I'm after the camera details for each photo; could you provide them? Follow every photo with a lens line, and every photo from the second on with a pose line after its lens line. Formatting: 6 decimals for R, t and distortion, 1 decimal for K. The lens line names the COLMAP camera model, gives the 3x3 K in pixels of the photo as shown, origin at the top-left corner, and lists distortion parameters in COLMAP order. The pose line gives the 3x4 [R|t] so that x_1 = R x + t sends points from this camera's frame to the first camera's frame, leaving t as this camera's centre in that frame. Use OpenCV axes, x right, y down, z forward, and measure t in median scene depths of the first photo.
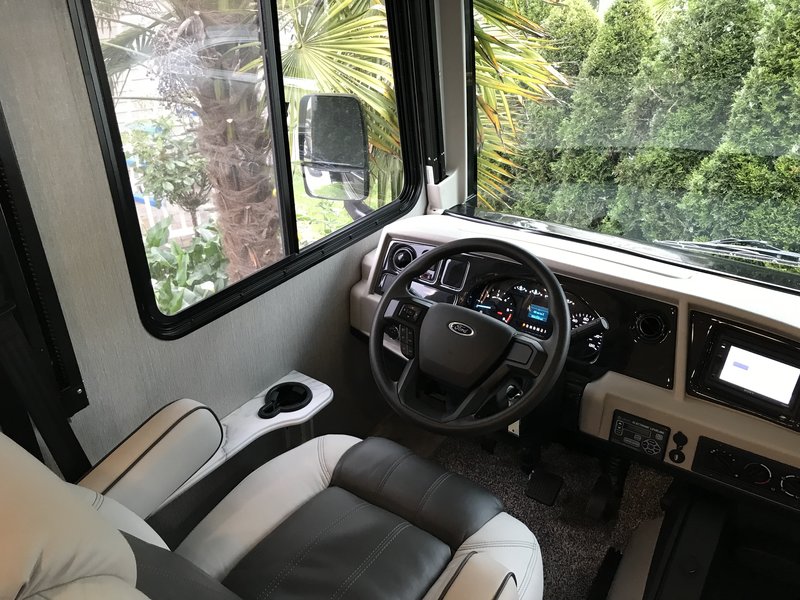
lens RADIAL K [[654.4, 0, 406.8], [0, 654.4, 293.2], [0, 0, 1]] dist [0.011452, -0.028049]
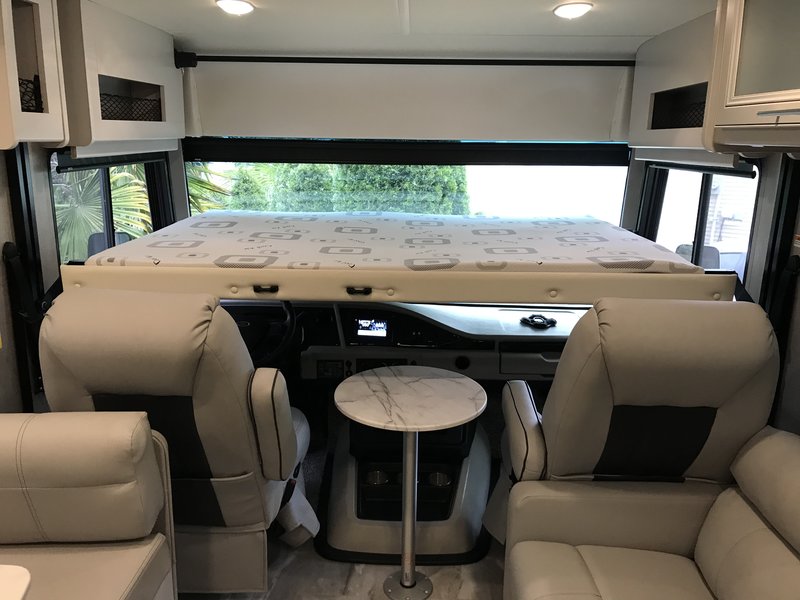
lens RADIAL K [[654.4, 0, 406.5], [0, 654.4, 295.3], [0, 0, 1]] dist [0.011452, -0.028049]
pose [[0.828910, -0.102181, 0.549970, -0.555958], [0.239039, 0.953589, -0.183107, 0.426337], [-0.505735, 0.283244, 0.814865, -0.866090]]
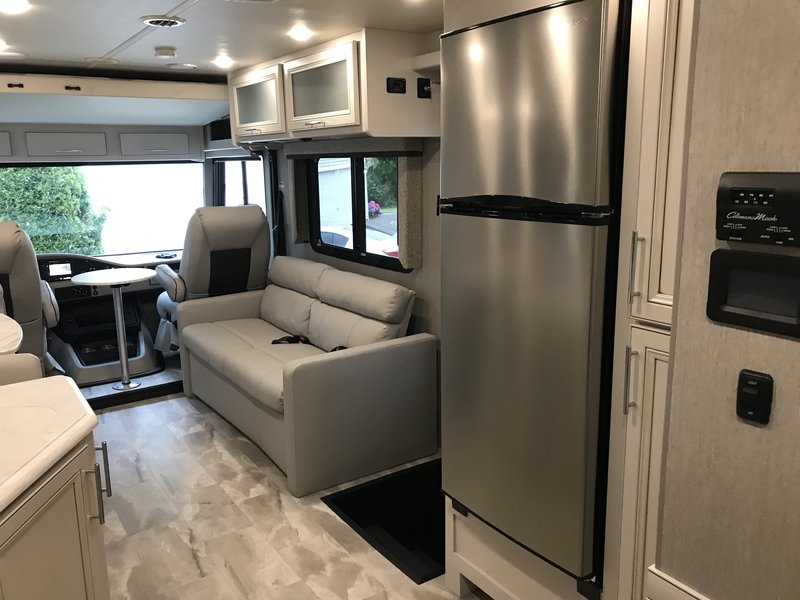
lens RADIAL K [[654.4, 0, 399.7], [0, 654.4, 300.0], [0, 0, 1]] dist [0.011452, -0.028049]
pose [[0.368012, -0.188902, 0.910430, -1.700425], [0.450966, 0.892537, 0.002901, 0.928528], [-0.813140, 0.409505, 0.413652, -1.628240]]
